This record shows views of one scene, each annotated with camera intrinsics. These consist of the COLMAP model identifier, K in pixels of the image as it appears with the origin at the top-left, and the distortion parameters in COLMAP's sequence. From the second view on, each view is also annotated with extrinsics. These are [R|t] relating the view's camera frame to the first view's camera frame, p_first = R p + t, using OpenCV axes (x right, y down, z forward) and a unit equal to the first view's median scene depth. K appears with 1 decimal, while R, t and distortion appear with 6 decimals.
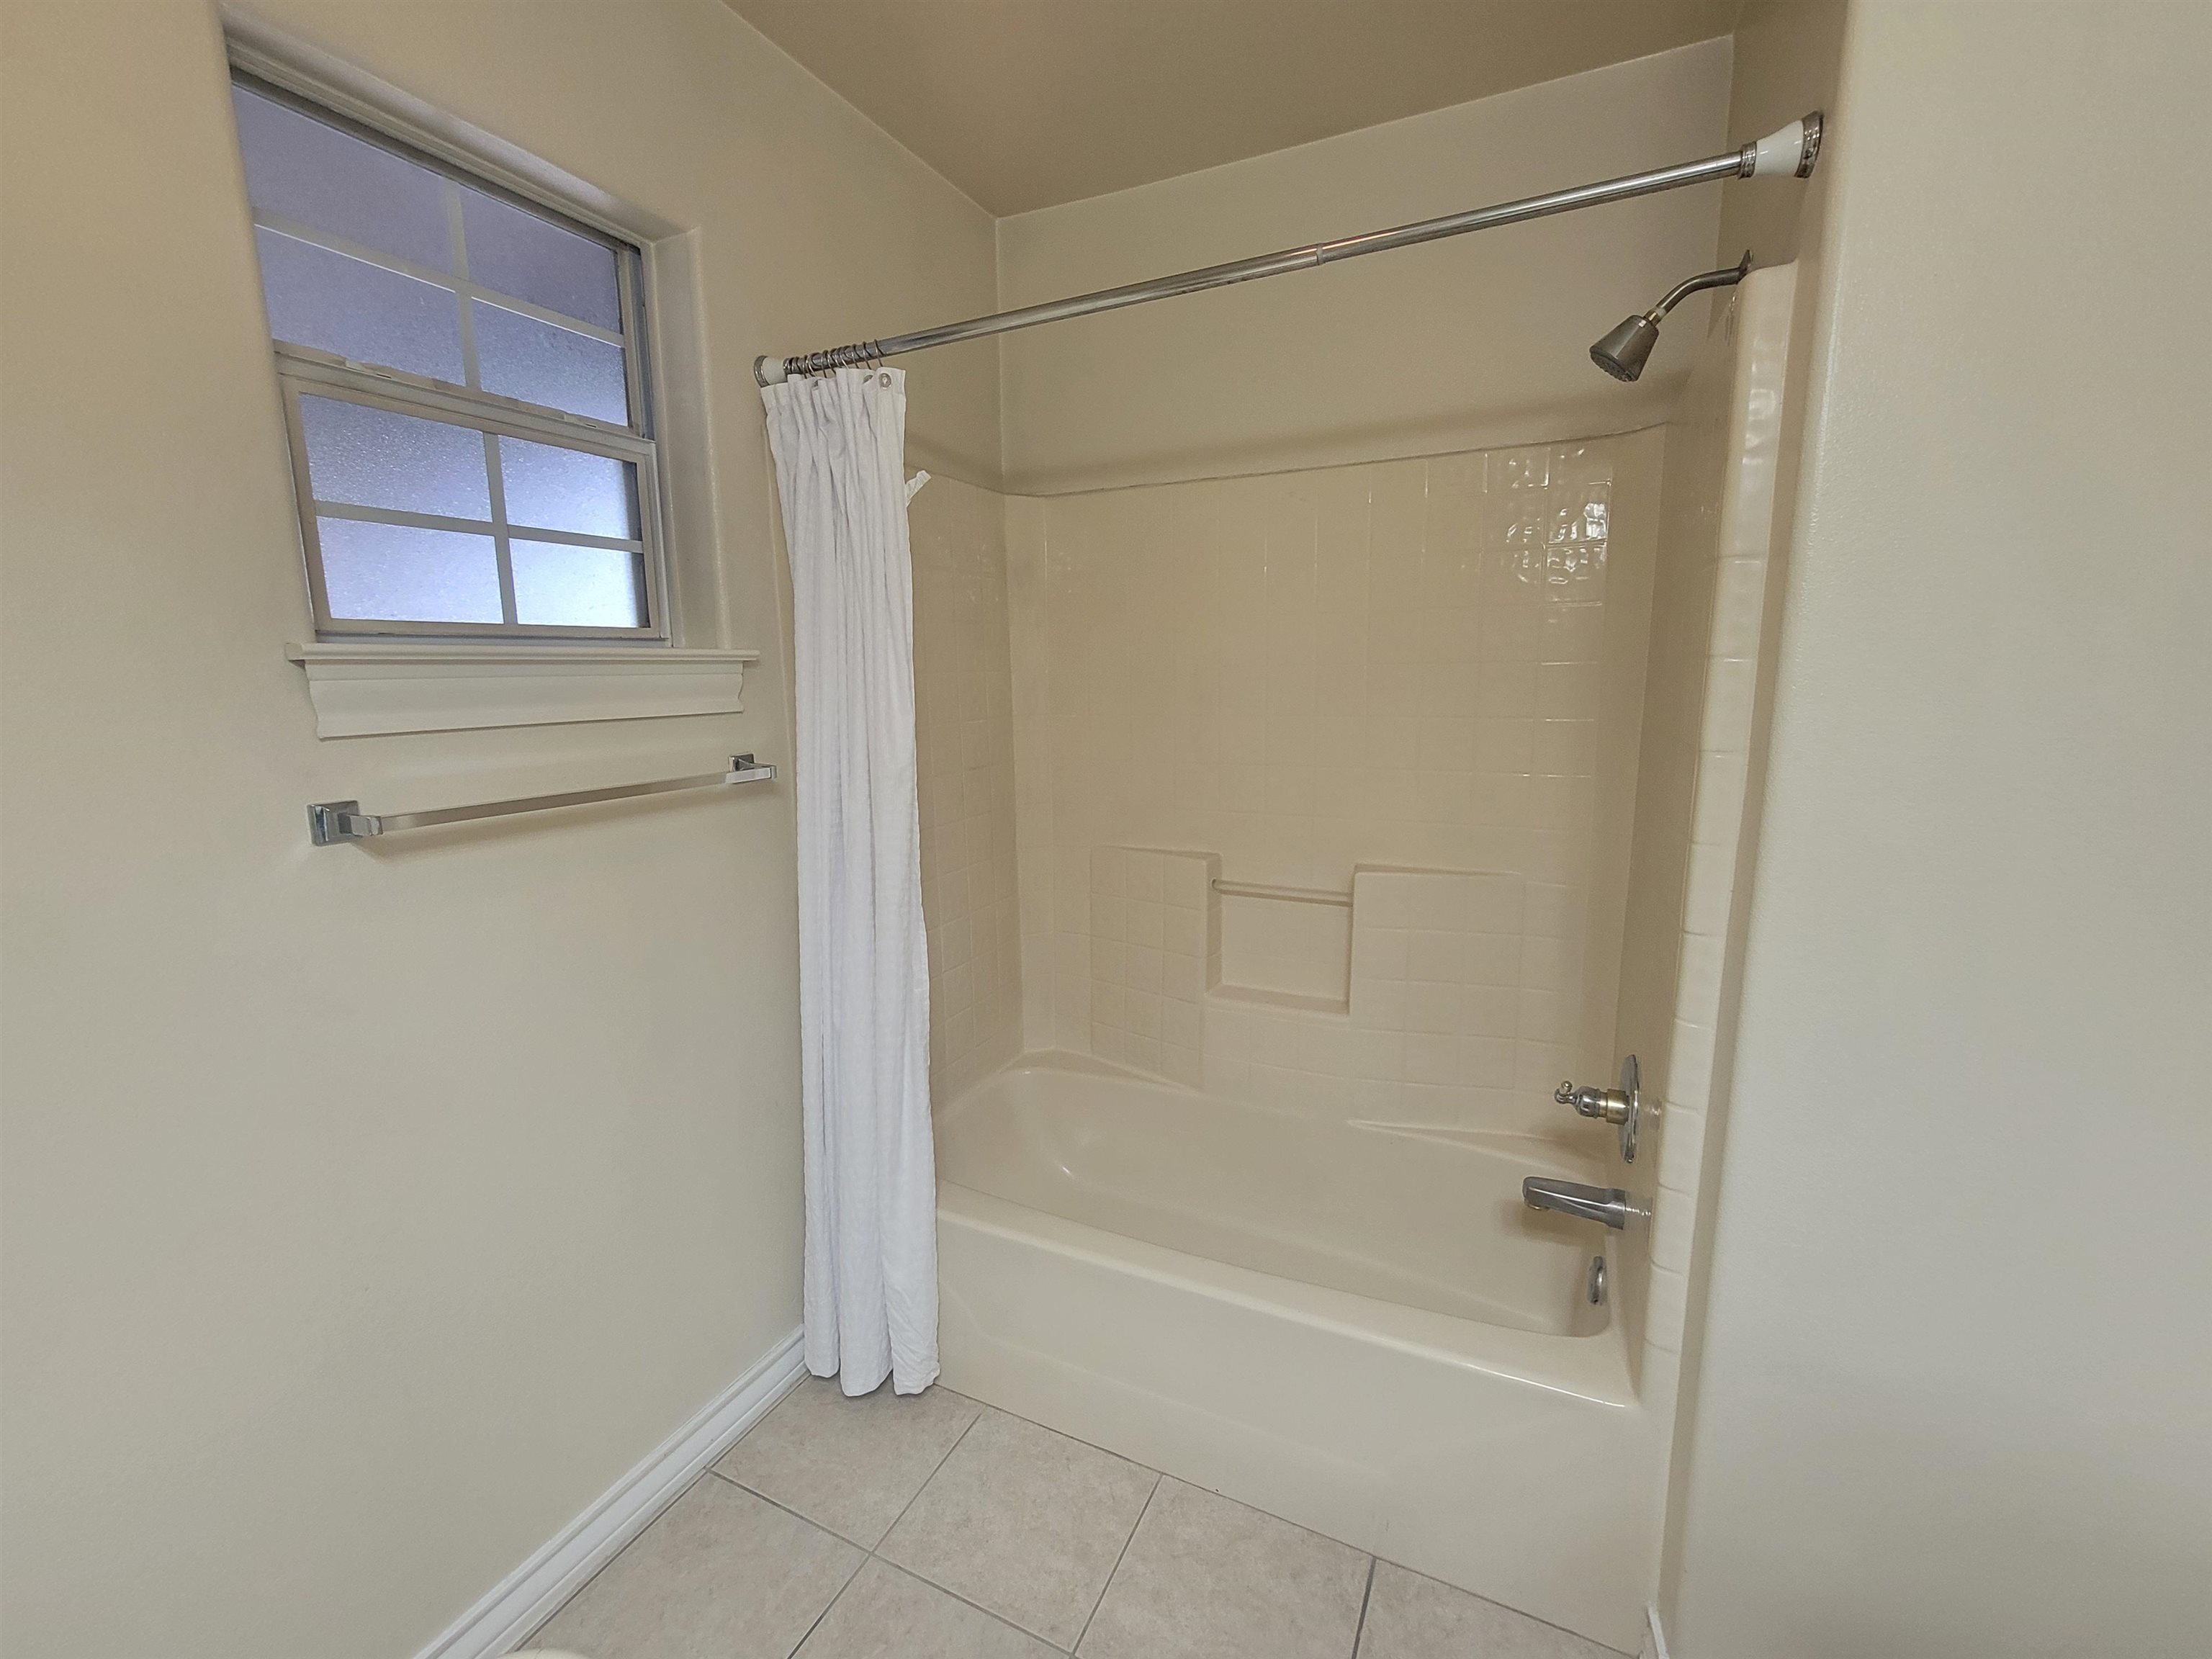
lens RADIAL K [[920.7, 0, 1106.0], [0, 920.7, 829.5], [0, 0, 1]] dist [0.000895, 0.000119]
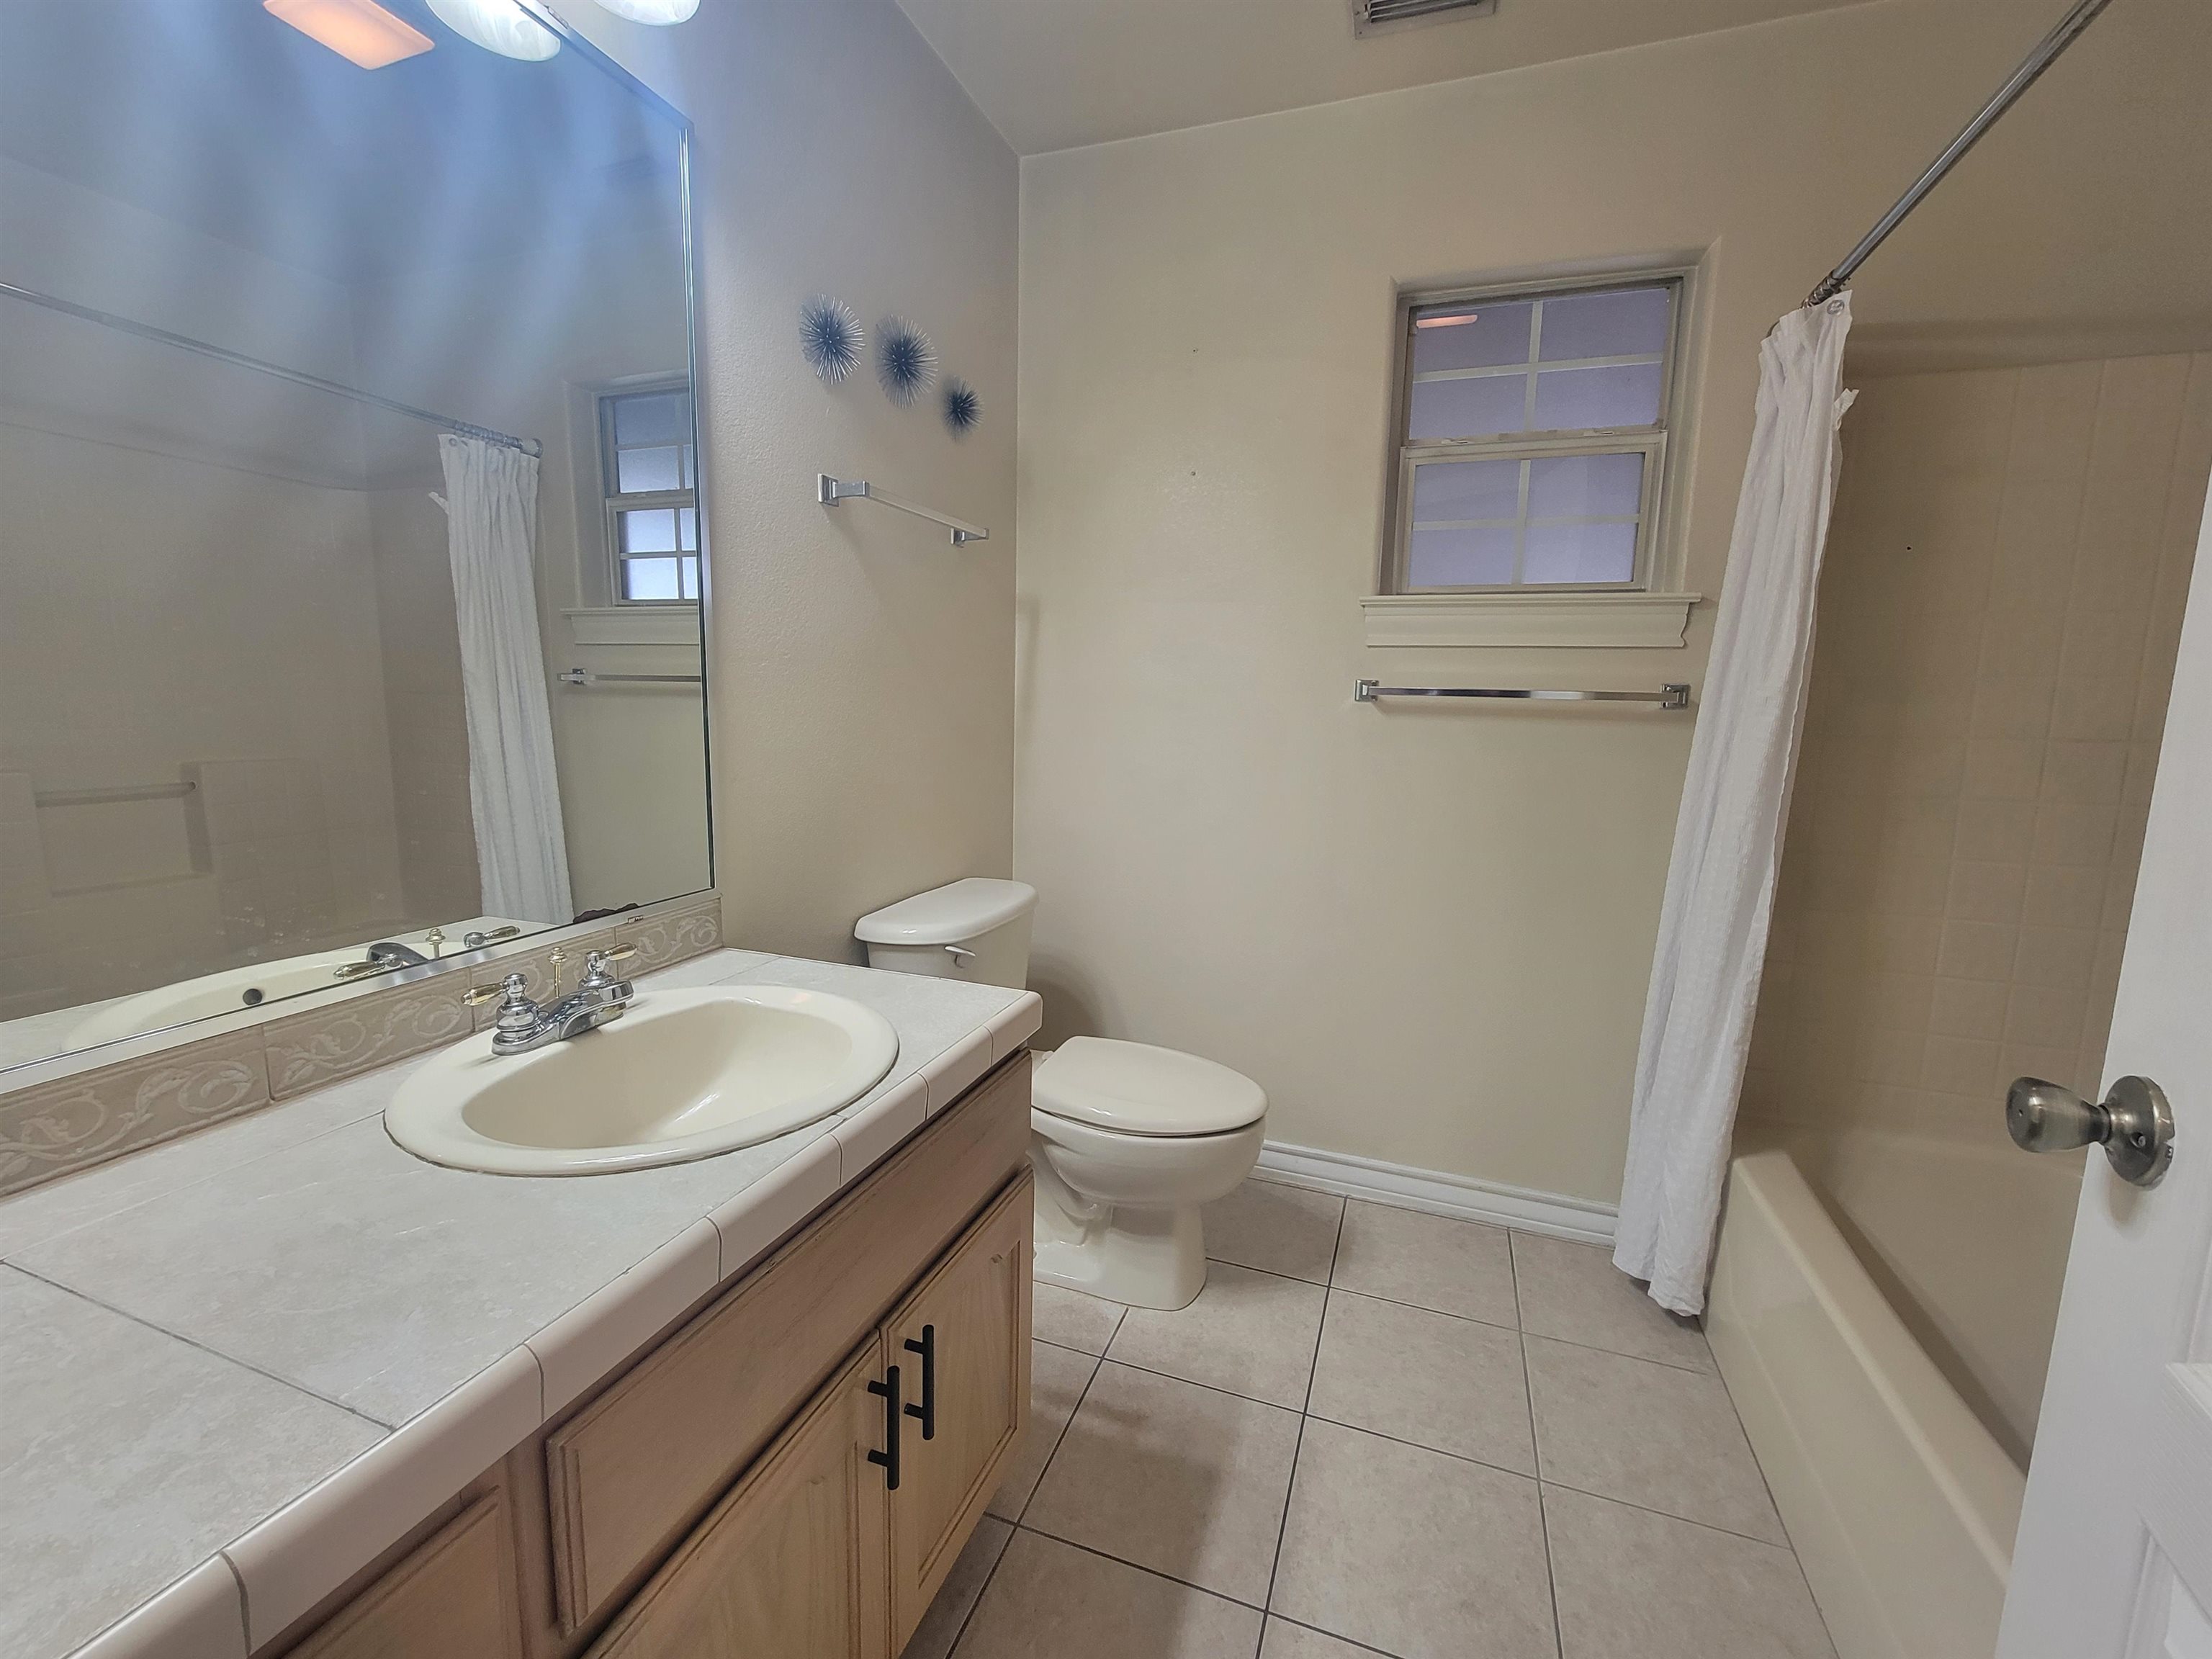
lens RADIAL K [[920.7, 0, 1106.0], [0, 920.7, 829.5], [0, 0, 1]] dist [0.000895, 0.000119]
pose [[0.101175, 0.162117, -0.981571, 0.768991], [-0.195178, 0.970695, 0.140203, 0.081992], [0.975535, 0.177396, 0.129851, 0.193993]]
